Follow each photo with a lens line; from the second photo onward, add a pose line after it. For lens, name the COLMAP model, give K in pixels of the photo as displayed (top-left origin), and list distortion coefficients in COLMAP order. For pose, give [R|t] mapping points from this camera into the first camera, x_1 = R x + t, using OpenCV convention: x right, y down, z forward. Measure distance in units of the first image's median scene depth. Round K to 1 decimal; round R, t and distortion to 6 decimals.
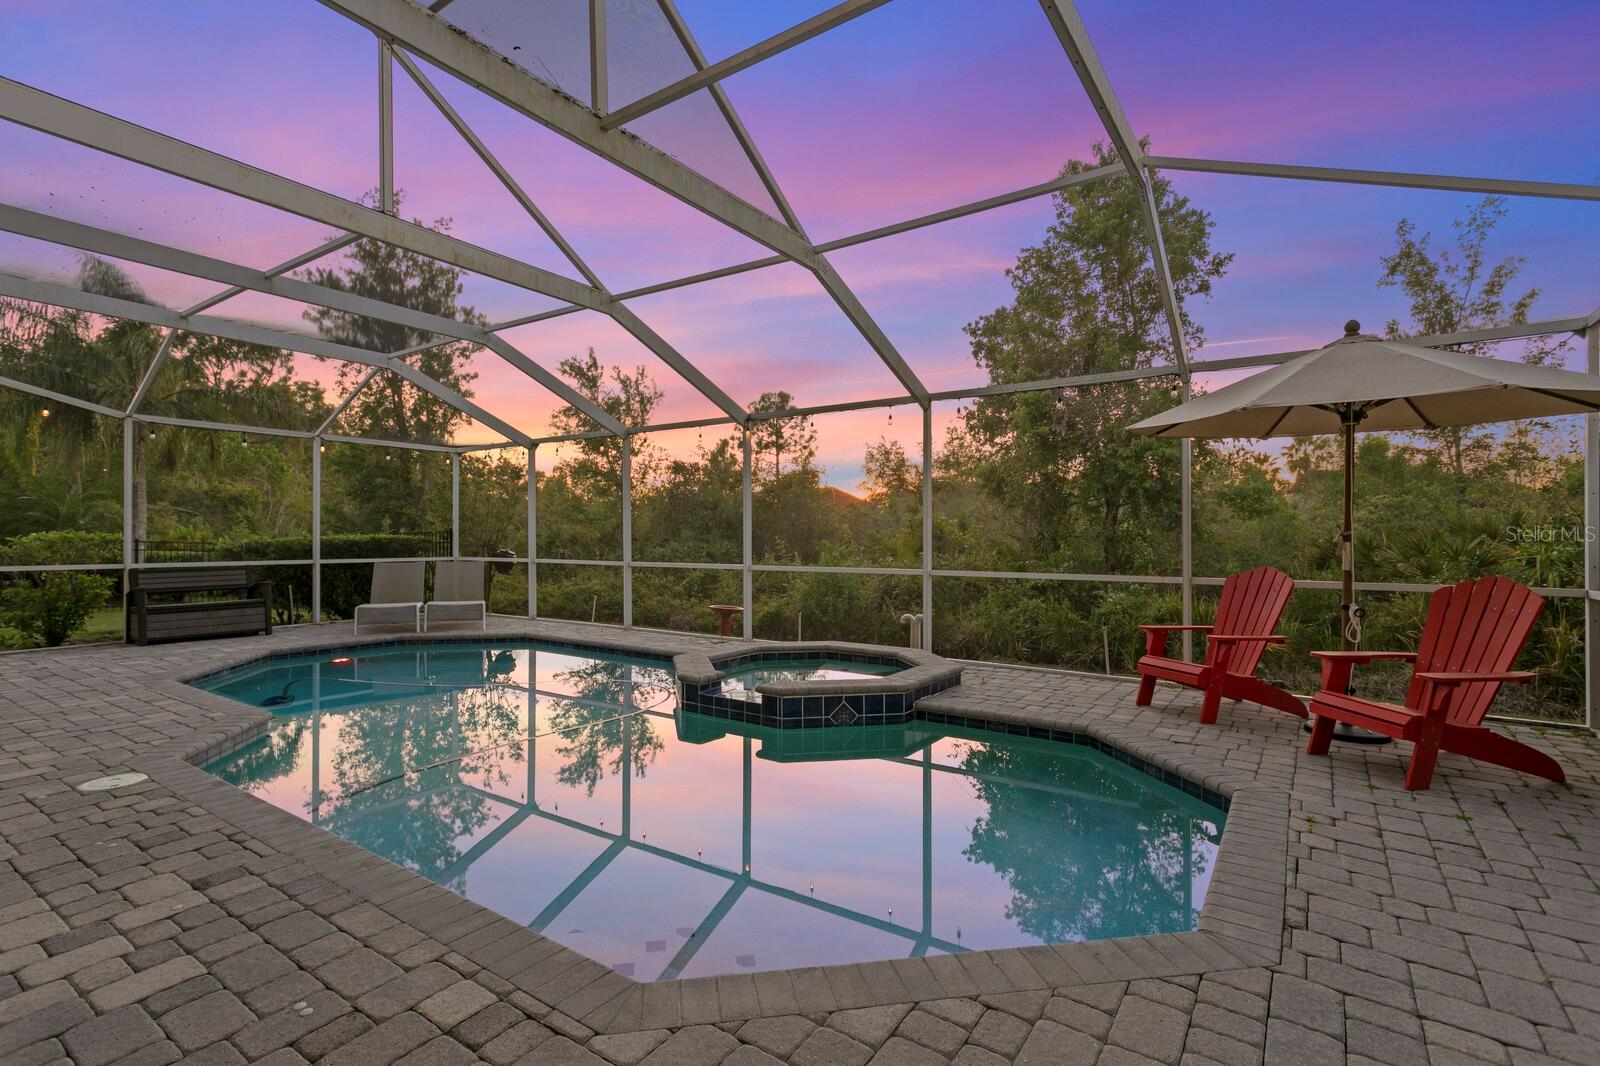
lens RADIAL K [[736.0, 0, 800.0], [0, 736.0, 533.0], [0, 0, 1]] dist [0.002558, 0.000215]
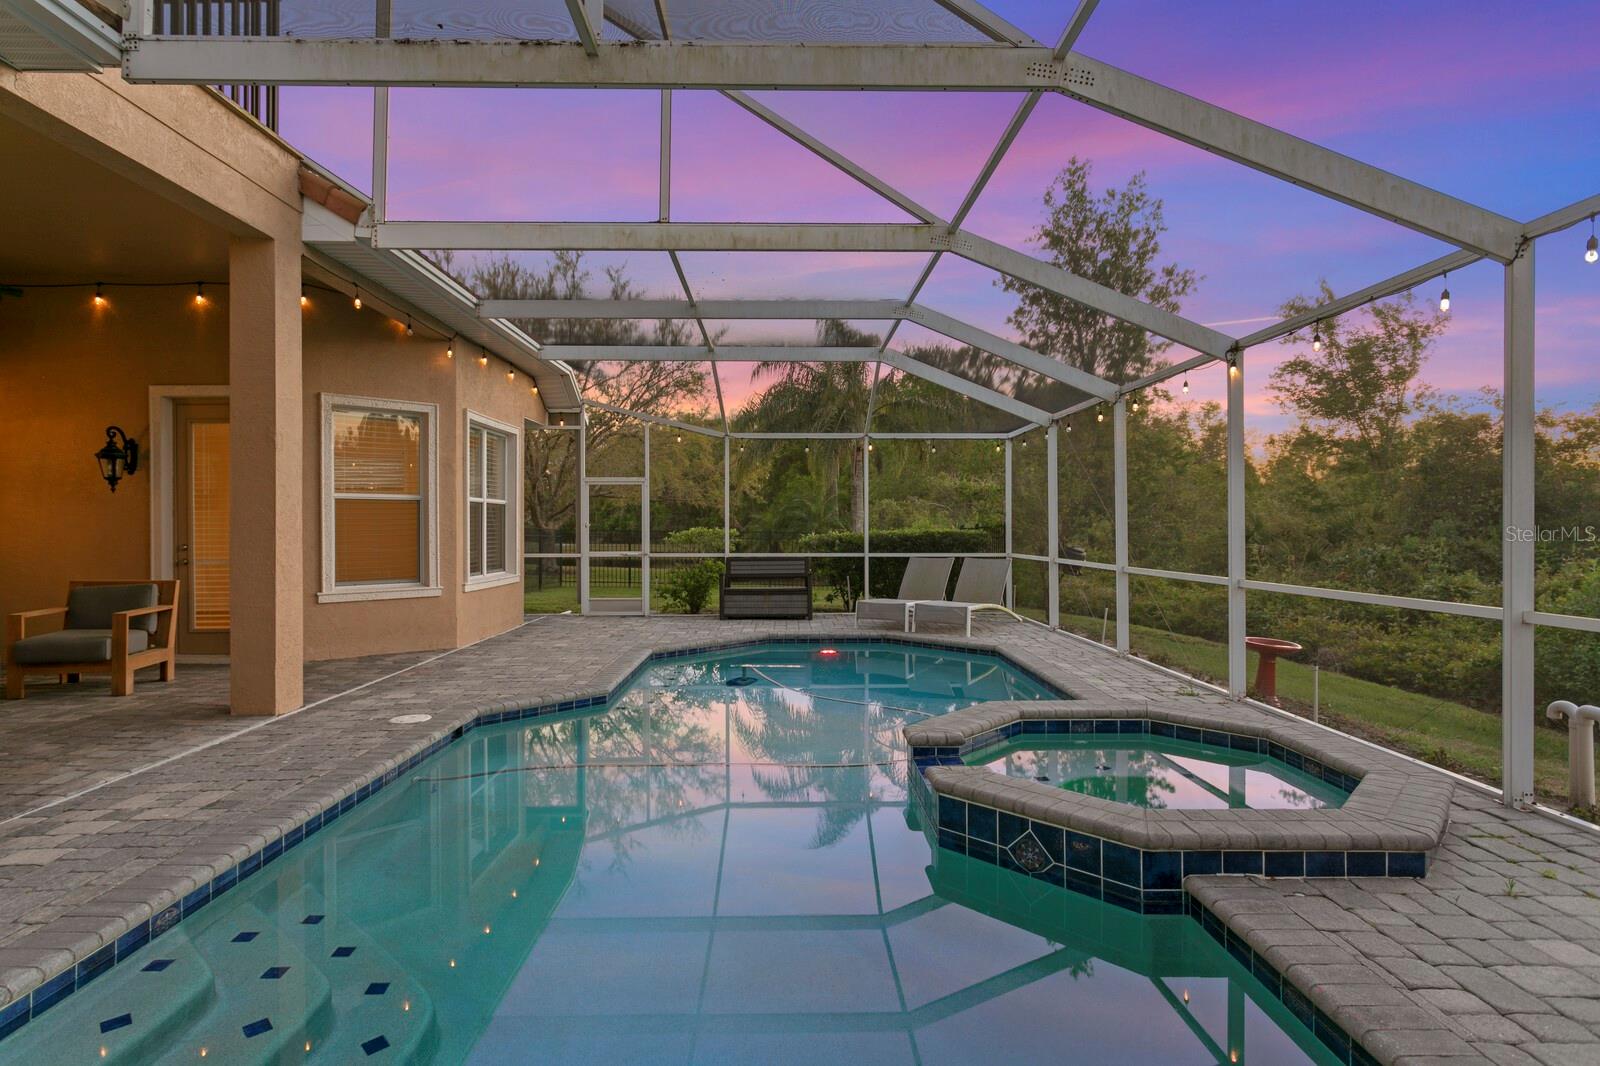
lens RADIAL K [[810.2, 0, 800.0], [0, 810.2, 533.0], [0, 0, 1]] dist [-0.011206, 0.000594]
pose [[0.578377, 0.004255, -0.815759, 0.252183], [0.006515, 0.999930, 0.009834, -0.005108], [0.815744, -0.011002, 0.578309, 0.268222]]
